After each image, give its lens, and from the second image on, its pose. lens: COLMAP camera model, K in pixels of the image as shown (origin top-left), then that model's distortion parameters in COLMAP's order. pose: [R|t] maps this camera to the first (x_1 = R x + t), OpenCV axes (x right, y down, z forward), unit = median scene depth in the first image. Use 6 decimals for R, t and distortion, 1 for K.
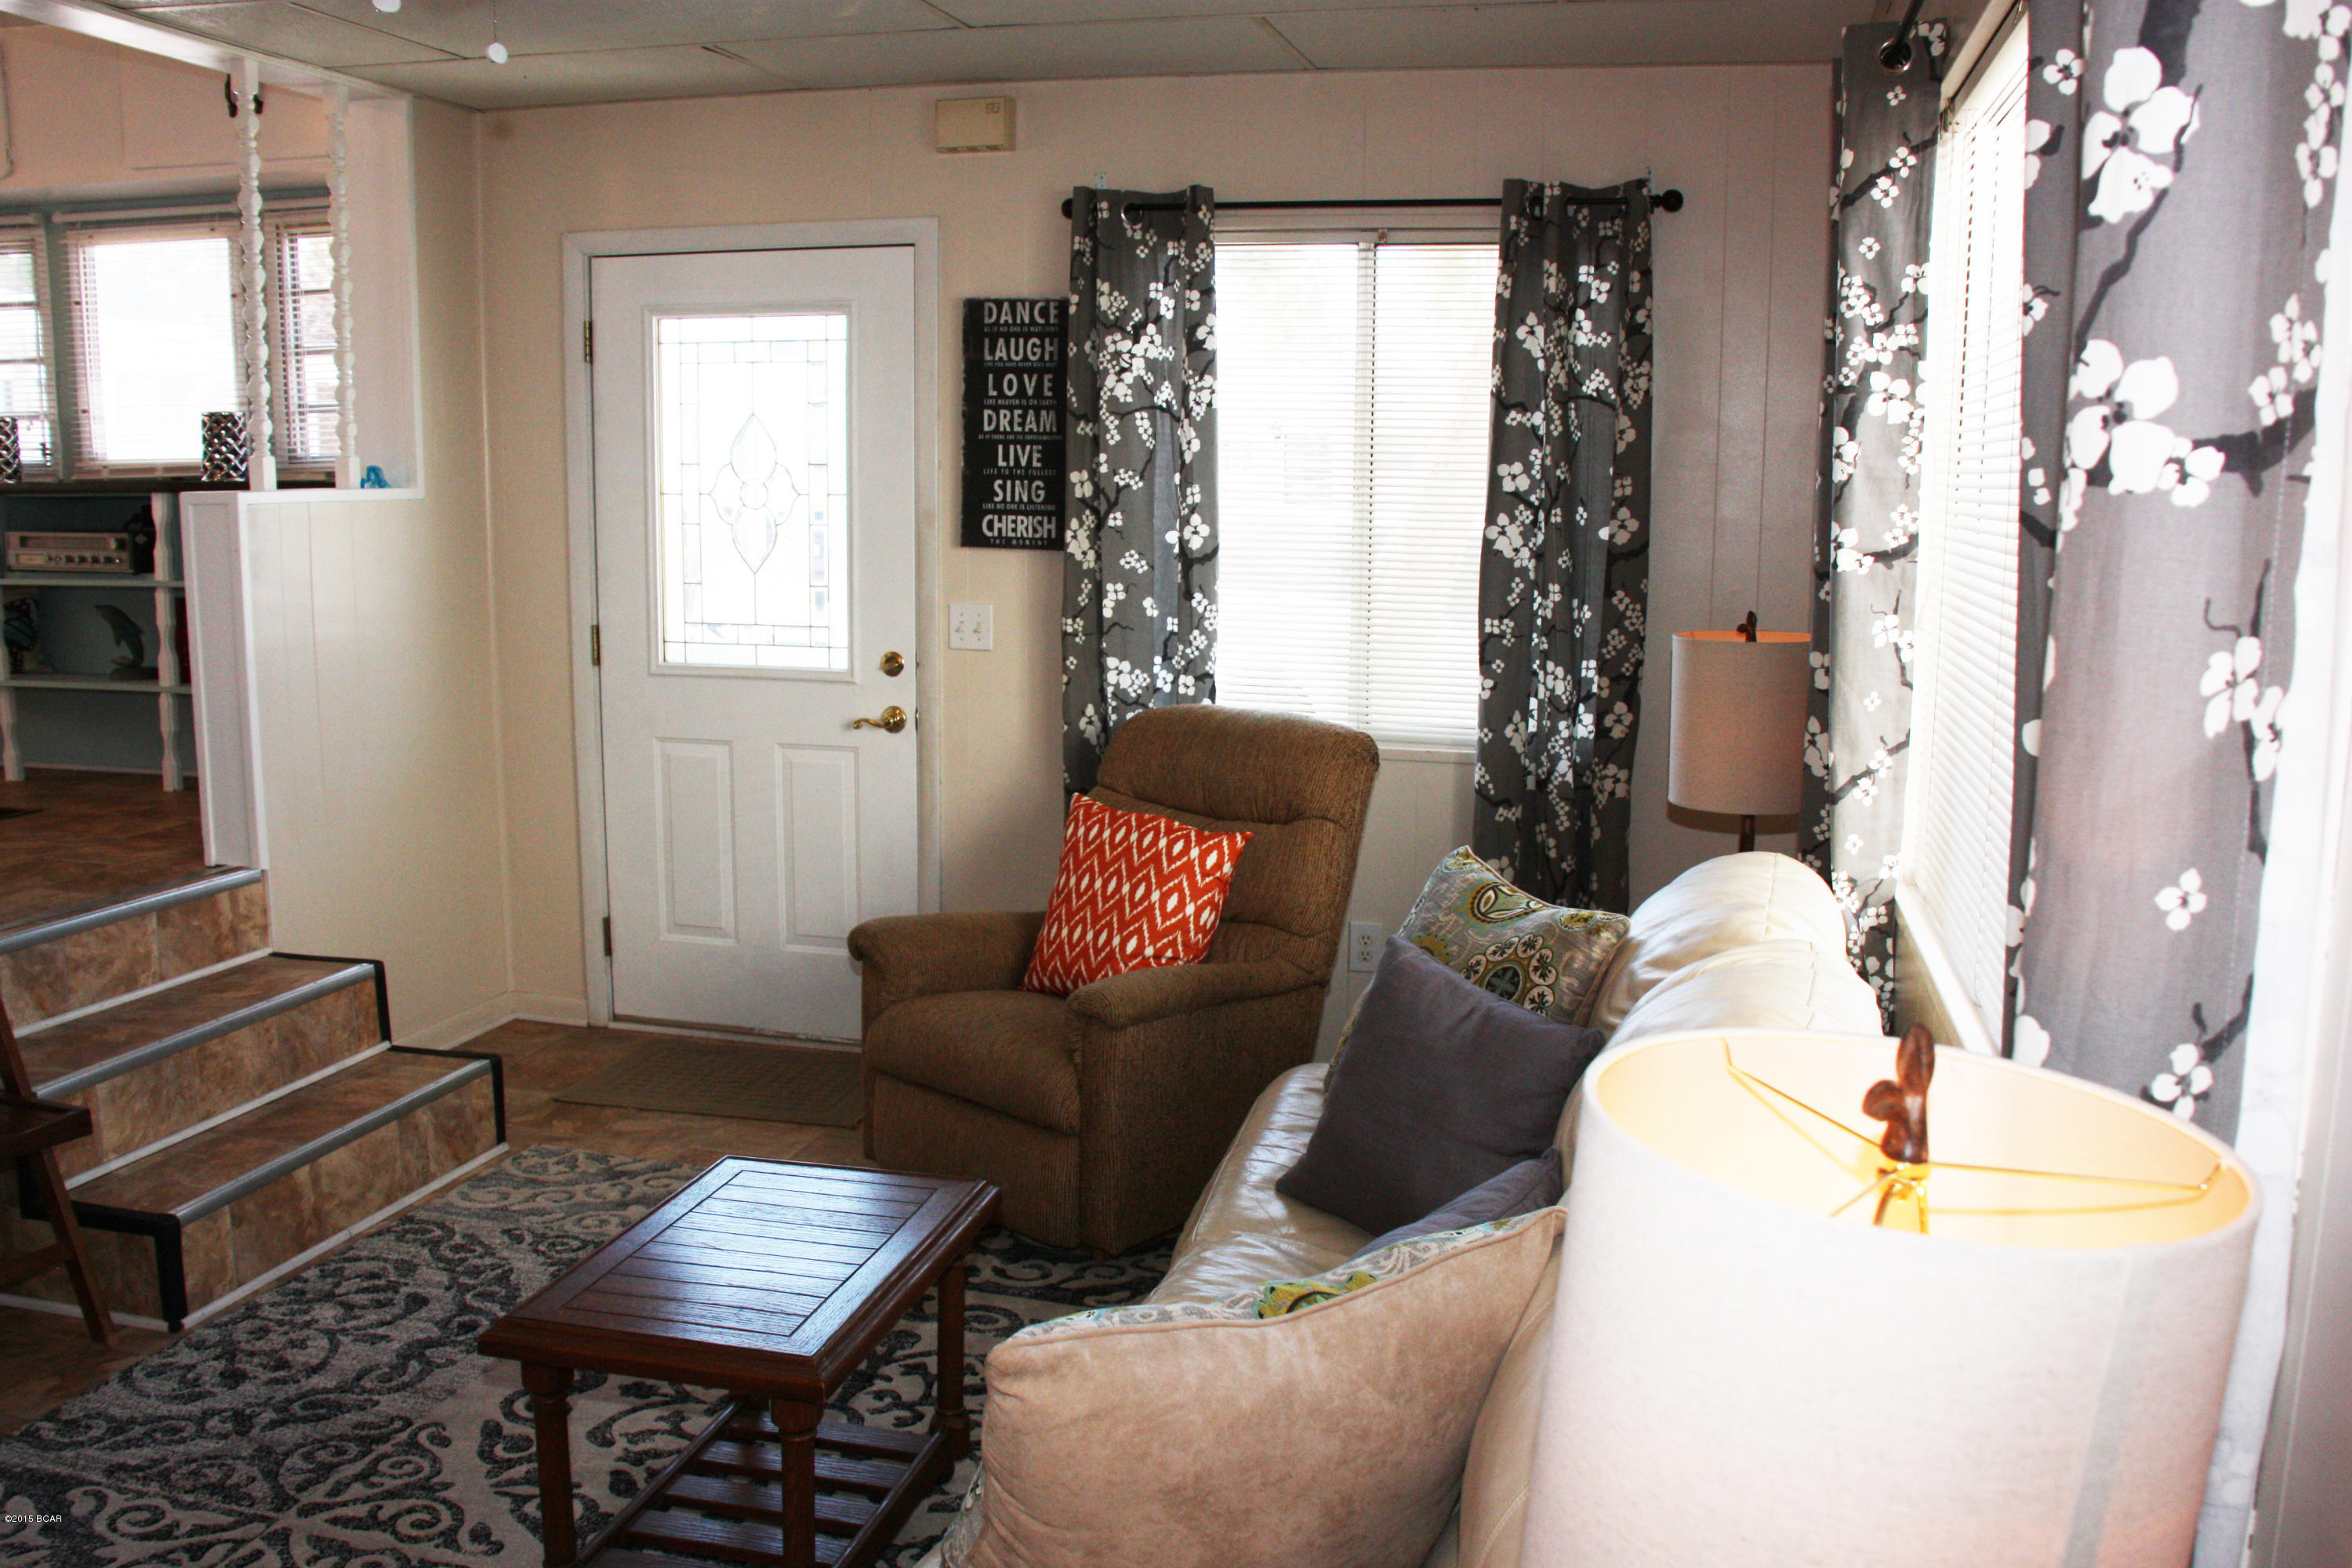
lens RADIAL K [[1929.1, 0, 1216.4], [0, 1929.1, 781.9], [0, 0, 1]] dist [-0.173989, 0.113606]
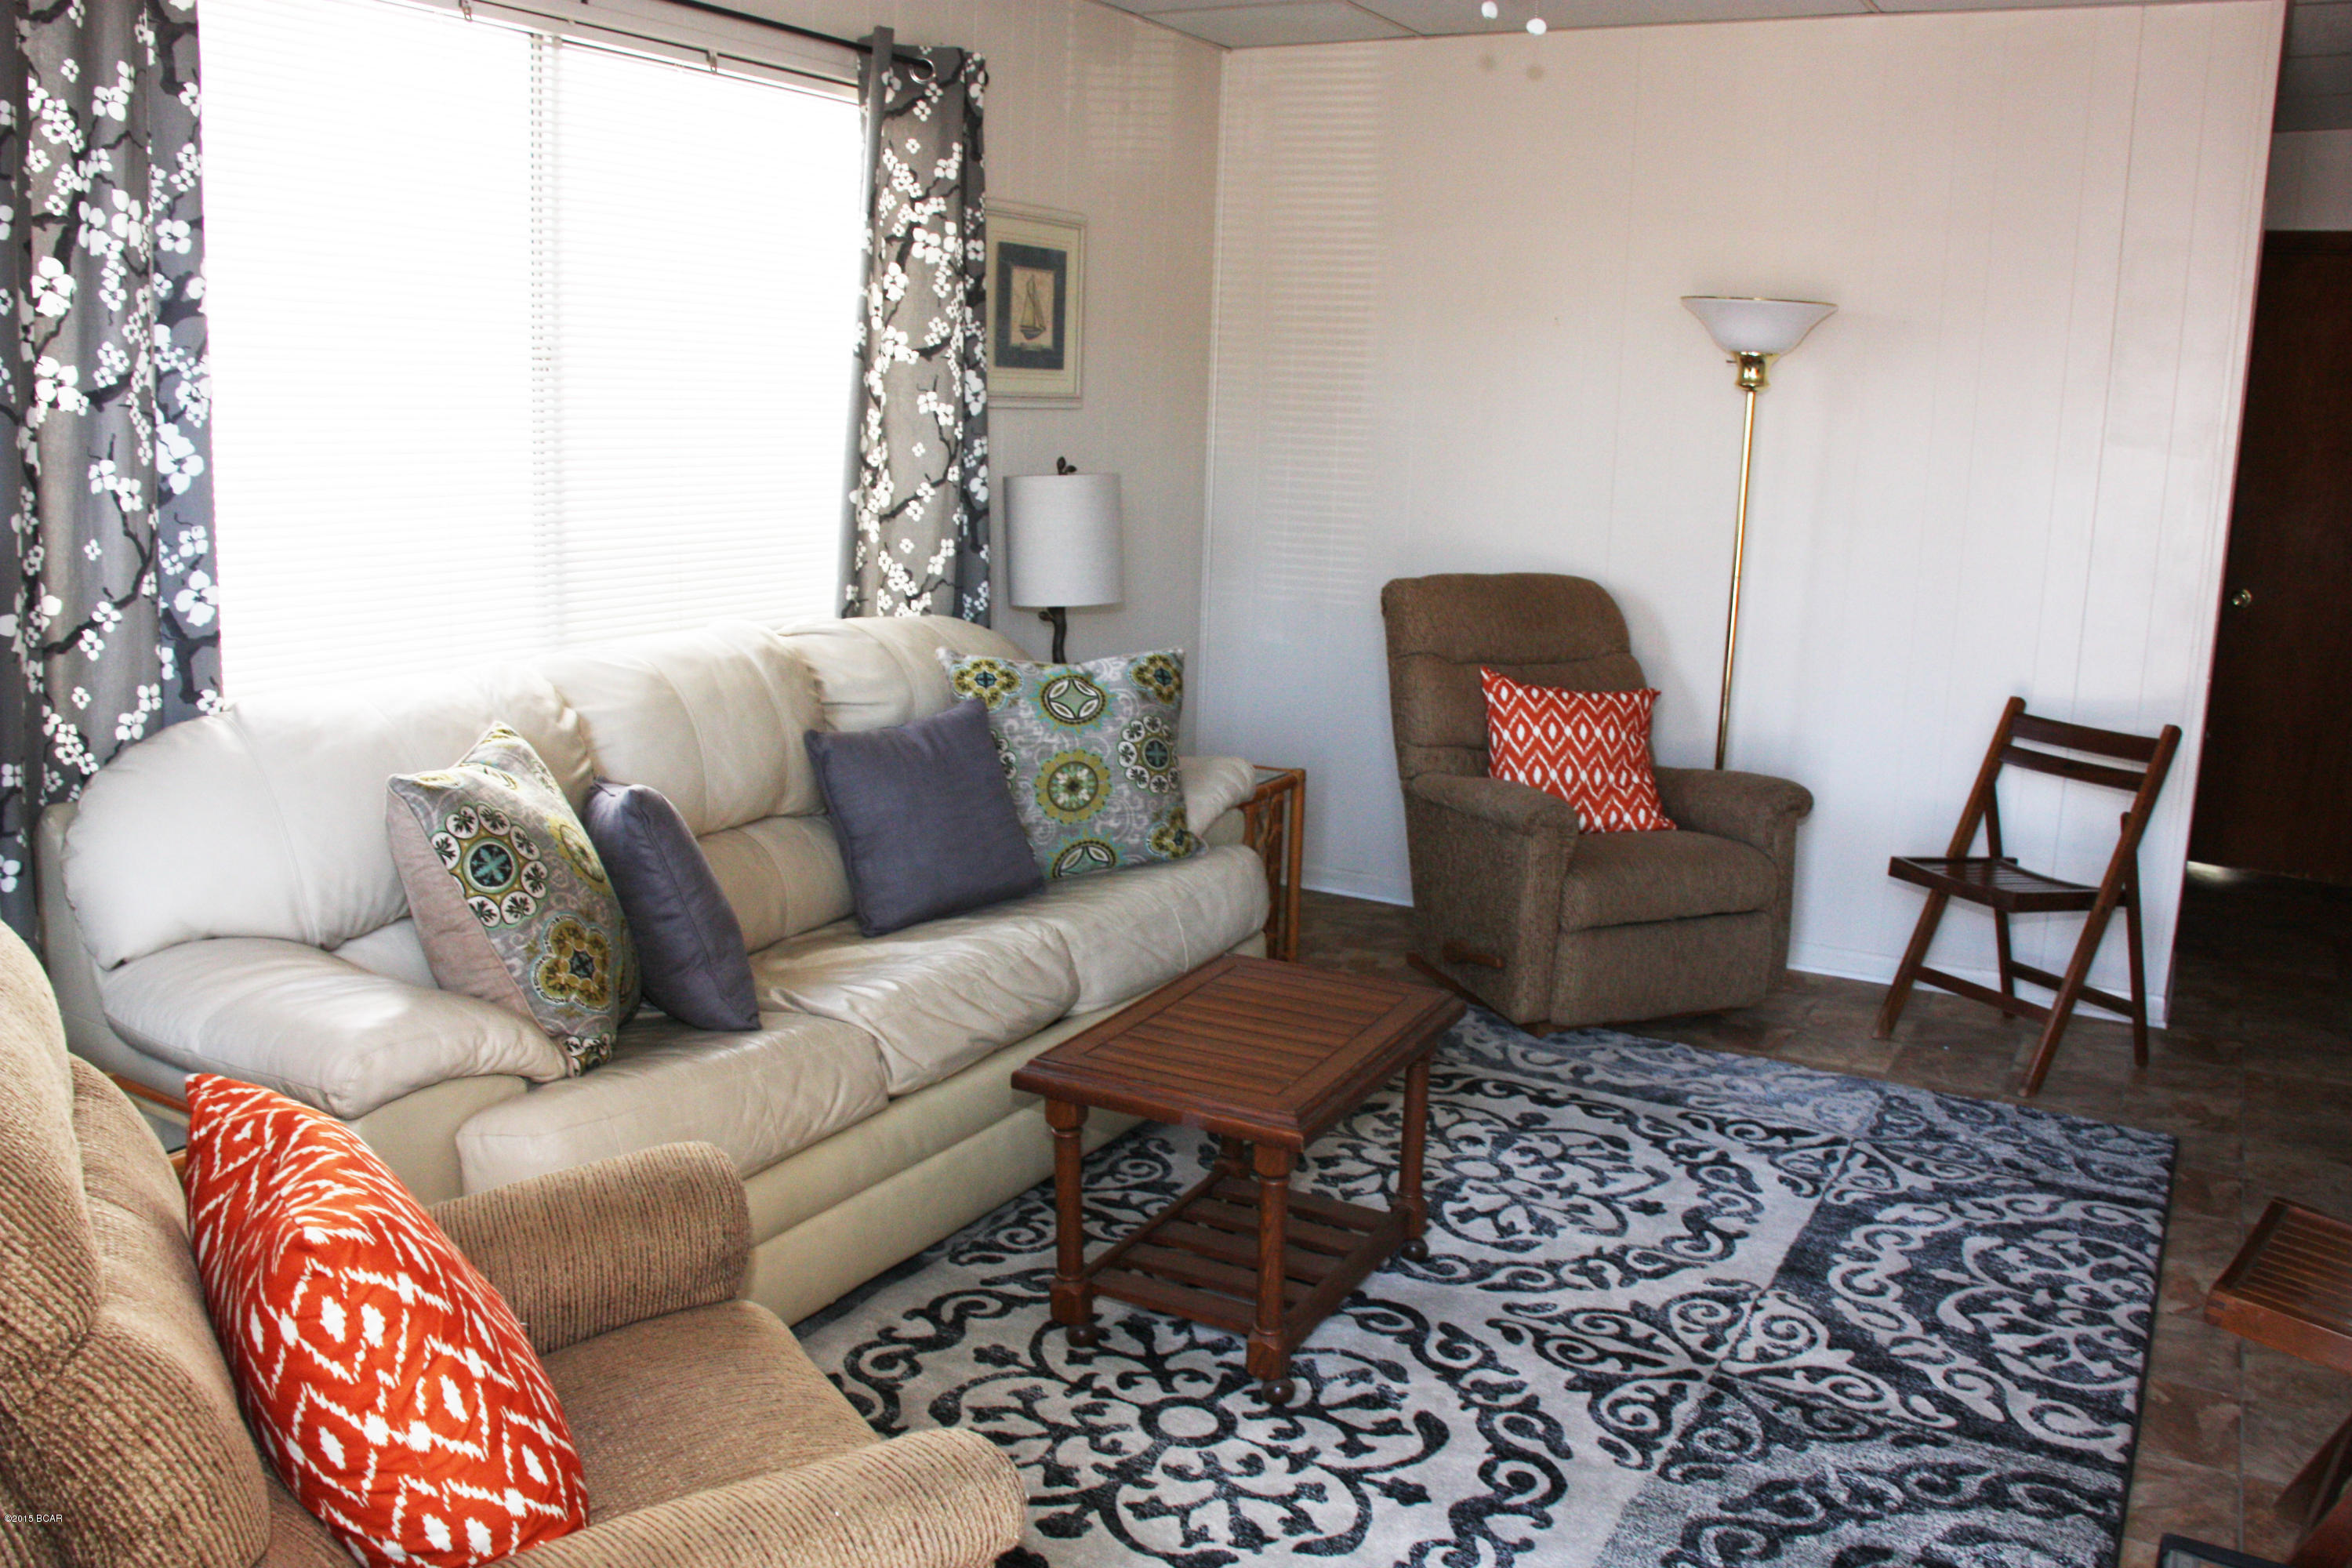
lens RADIAL K [[1929.1, 0, 1216.4], [0, 1929.1, 781.9], [0, 0, 1]] dist [-0.173989, 0.113606]
pose [[-0.965852, -0.090541, 0.242760, -0.321443], [-0.003791, 0.941793, 0.336173, -0.188860], [-0.259067, 0.323773, -0.909975, 1.333298]]
